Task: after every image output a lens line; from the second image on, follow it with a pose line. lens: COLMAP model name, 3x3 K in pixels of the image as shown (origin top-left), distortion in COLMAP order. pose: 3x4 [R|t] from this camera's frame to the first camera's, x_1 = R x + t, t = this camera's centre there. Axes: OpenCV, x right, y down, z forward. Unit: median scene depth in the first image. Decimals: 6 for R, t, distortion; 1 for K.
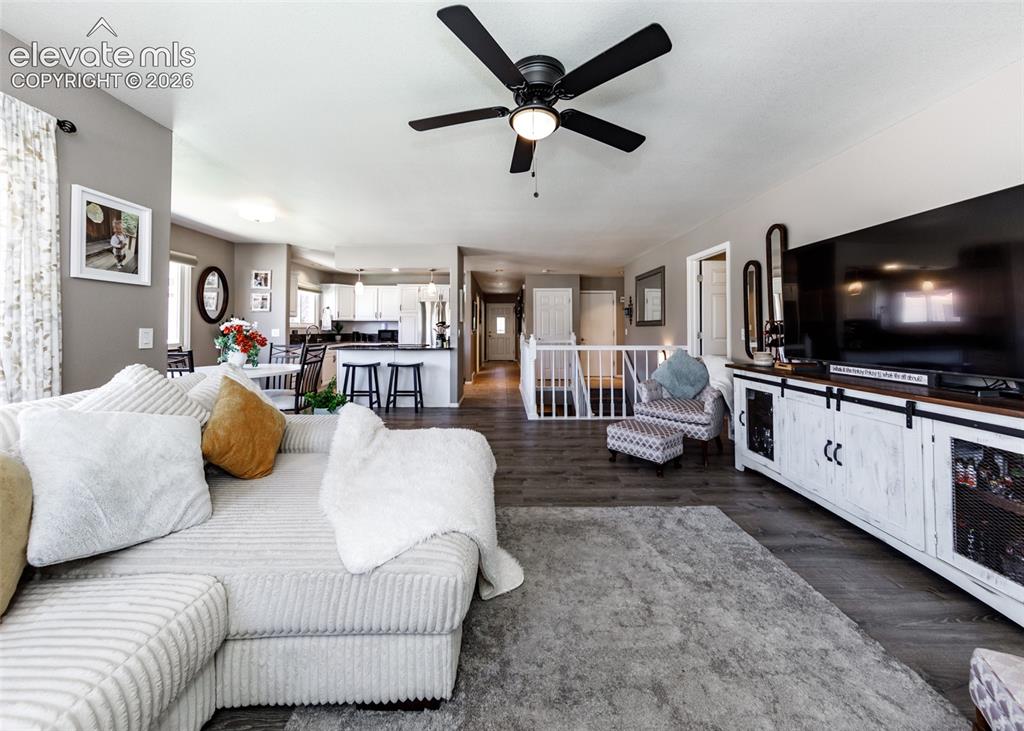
lens RADIAL K [[360.4, 0, 508.3], [0, 360.4, 324.8], [0, 0, 1]] dist [0.008062, -0.001280]
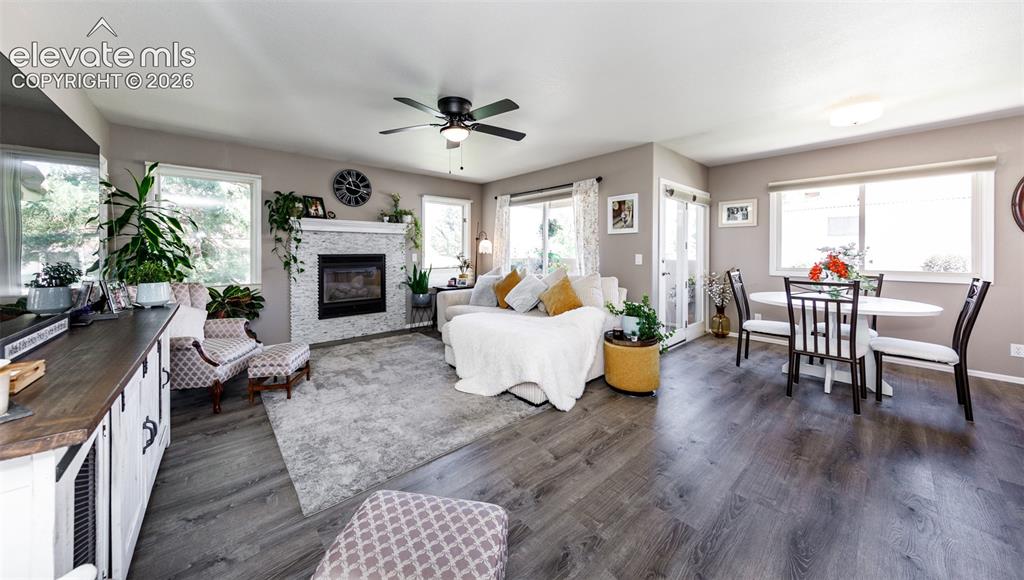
lens RADIAL K [[338.1, 0, 498.7], [0, 338.1, 253.2], [0, 0, 1]] dist [0.001957, 0.000045]
pose [[-0.764144, 0.008370, -0.644991, 0.426063], [0.010627, 0.999943, 0.000386, -0.002191], [0.644958, -0.006559, -0.764190, 1.056180]]
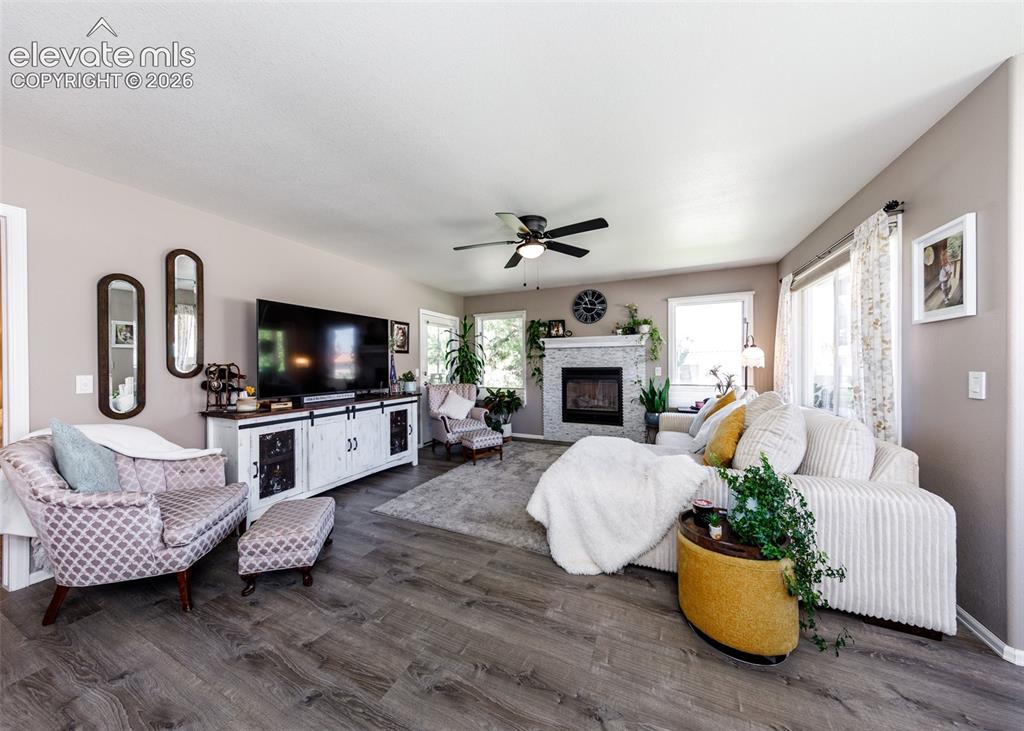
lens RADIAL K [[342.9, 0, 495.5], [0, 342.9, 363.2], [0, 0, 1]] dist [0.003305, -0.000743]
pose [[-0.897864, 0.011866, 0.440114, -0.223830], [0.004377, 0.999828, -0.018026, 0.002265], [-0.440252, -0.014259, -0.897761, 1.151829]]
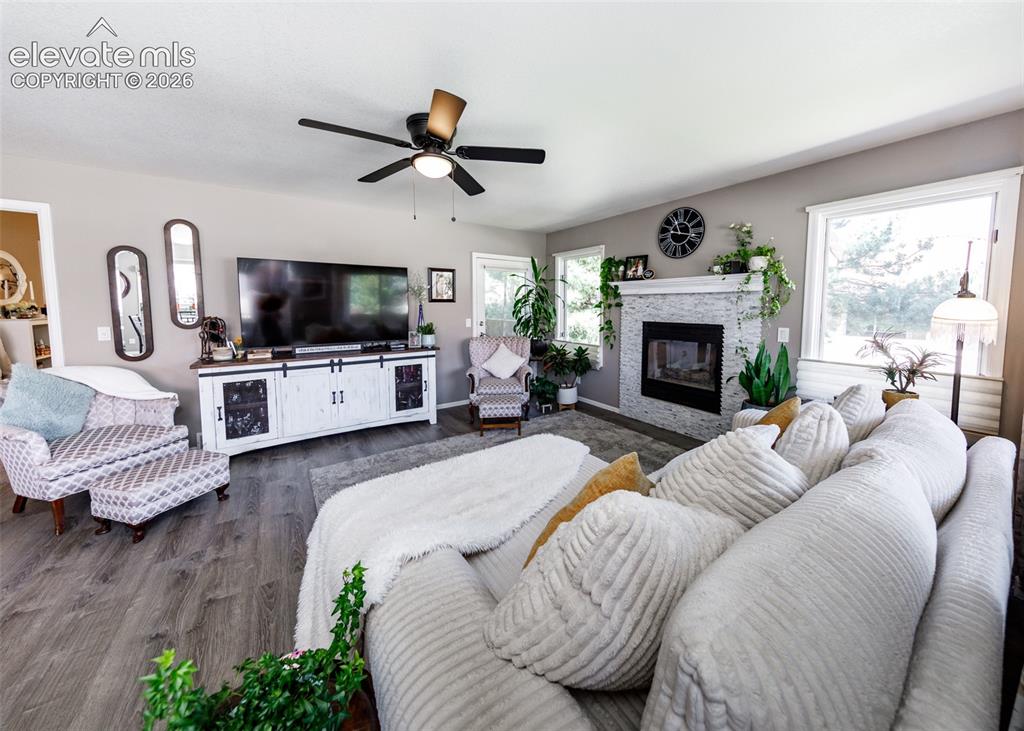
lens RADIAL K [[342.9, 0, 535.2], [0, 342.9, 332.6], [0, 0, 1]] dist [0.003305, -0.000743]
pose [[-0.581885, -0.063741, 0.810770, -0.496346], [-0.010975, 0.997449, 0.070540, -0.039529], [-0.813197, 0.032148, -0.581100, 0.628629]]
